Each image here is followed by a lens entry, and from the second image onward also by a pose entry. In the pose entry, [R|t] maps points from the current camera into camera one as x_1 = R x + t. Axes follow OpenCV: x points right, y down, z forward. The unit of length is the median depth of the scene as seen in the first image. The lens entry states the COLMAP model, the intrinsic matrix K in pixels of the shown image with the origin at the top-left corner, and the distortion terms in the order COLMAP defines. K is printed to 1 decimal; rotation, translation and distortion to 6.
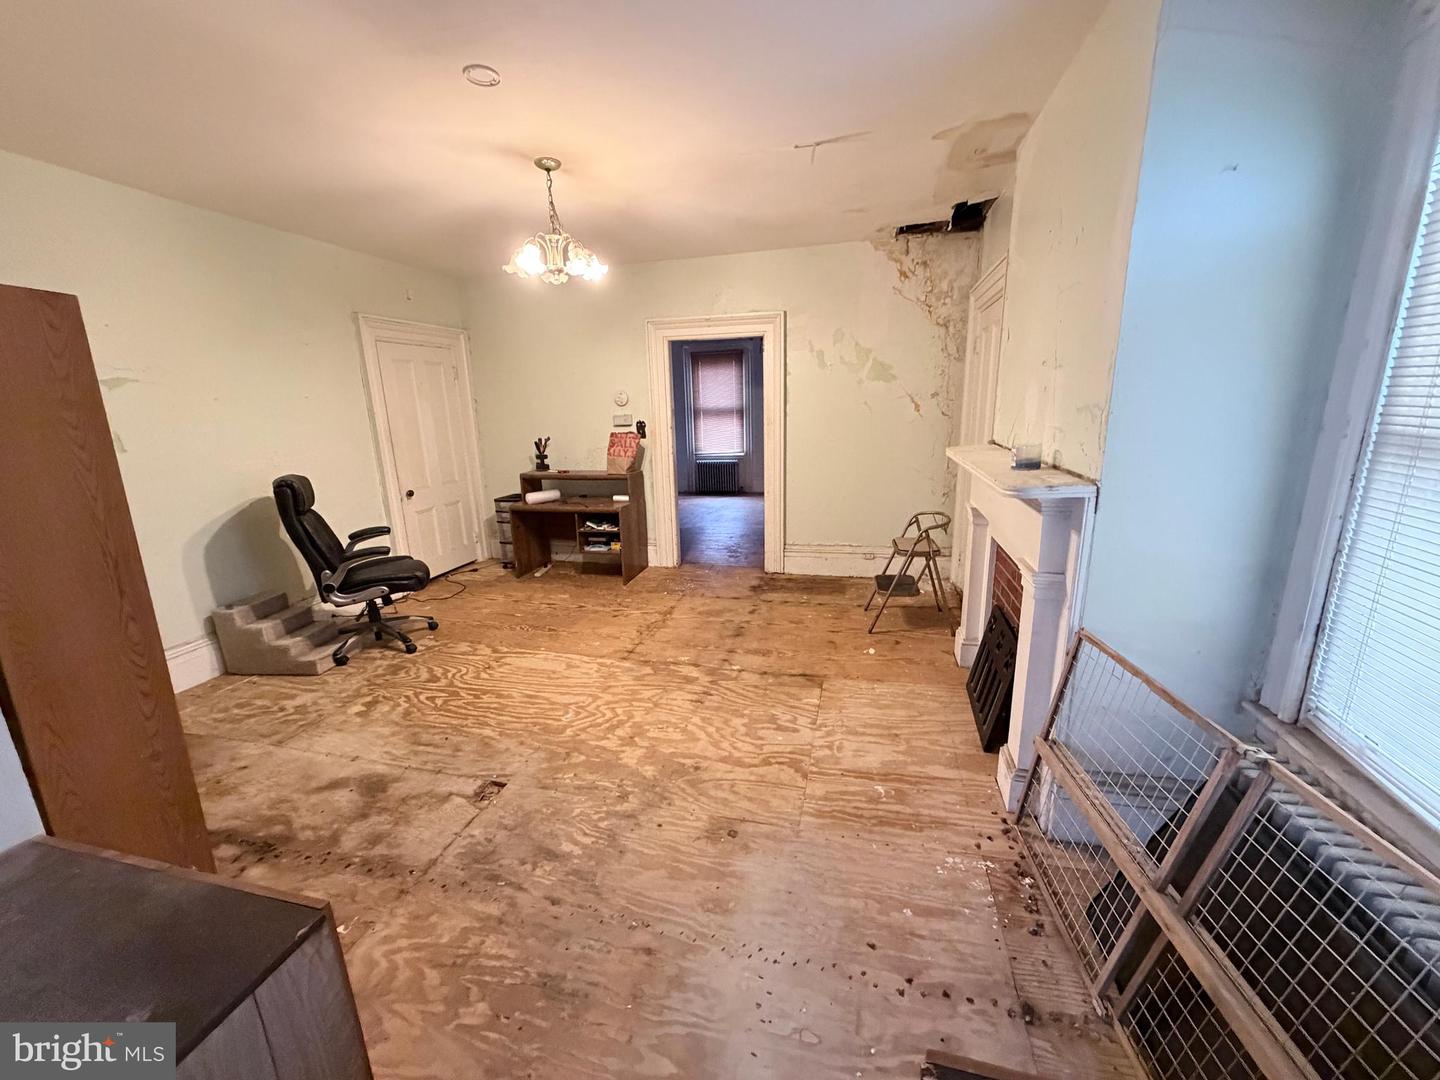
lens RADIAL K [[572.6, 0, 716.5], [0, 572.6, 534.7], [0, 0, 1]] dist [-0.001018, 0.000752]
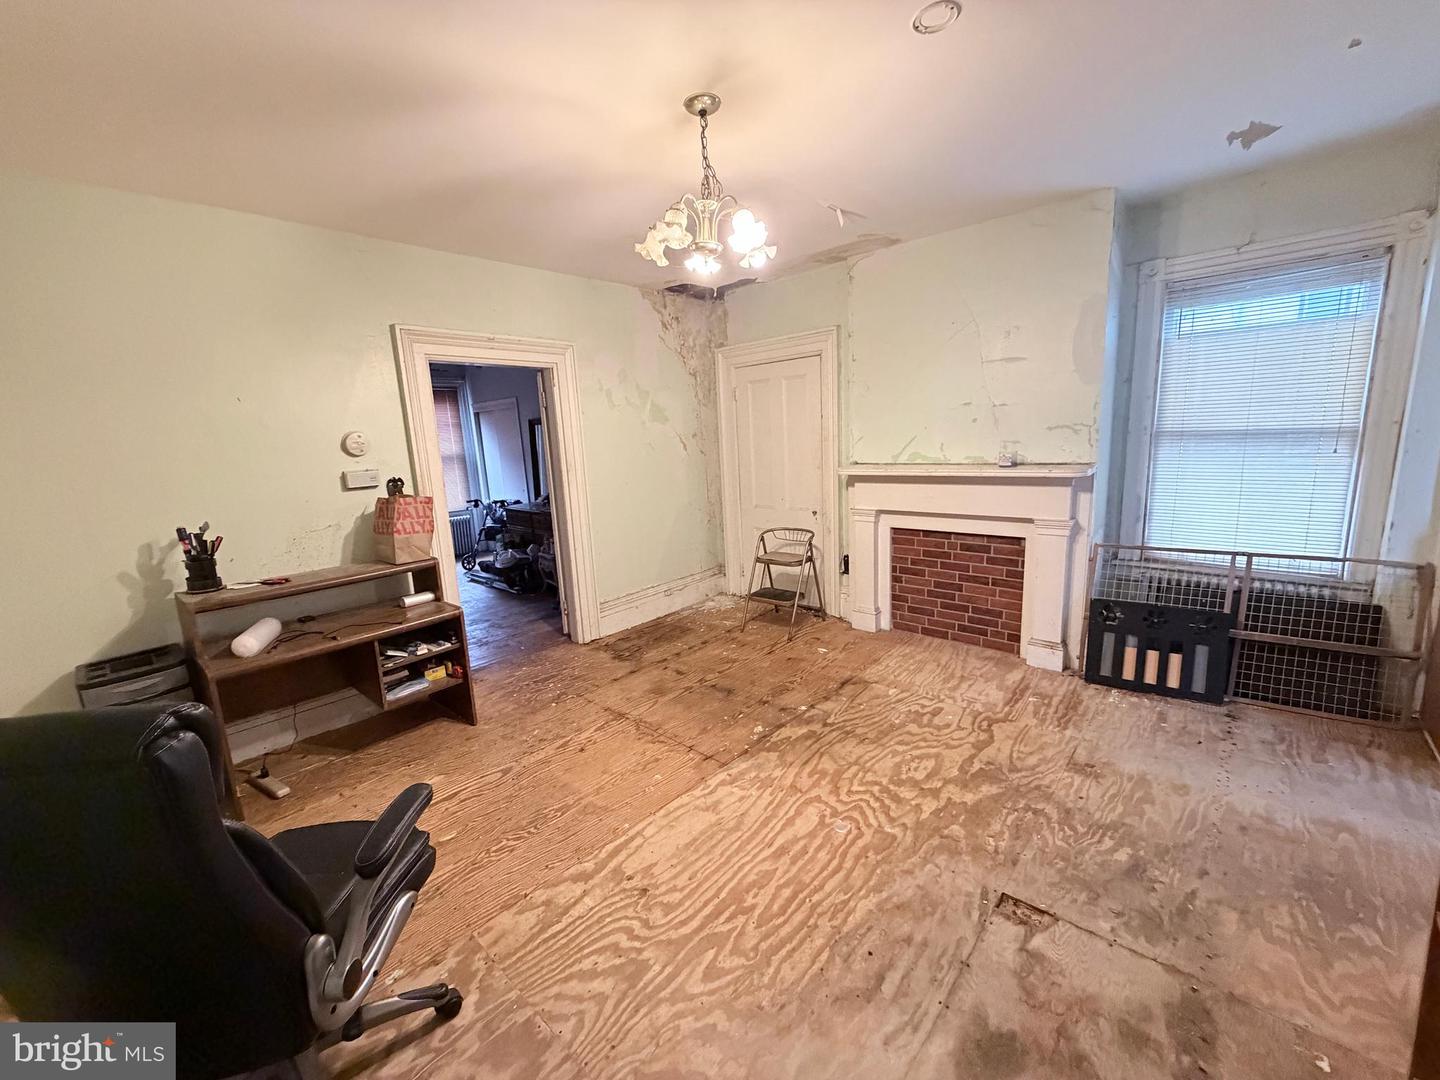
lens RADIAL K [[572.6, 0, 711.5], [0, 572.6, 537.9], [0, 0, 1]] dist [-0.001018, 0.000752]
pose [[0.472997, -0.154962, 0.867330, -0.697788], [0.235524, 0.970826, 0.045011, -0.103832], [-0.849001, 0.182987, 0.495695, 0.512725]]
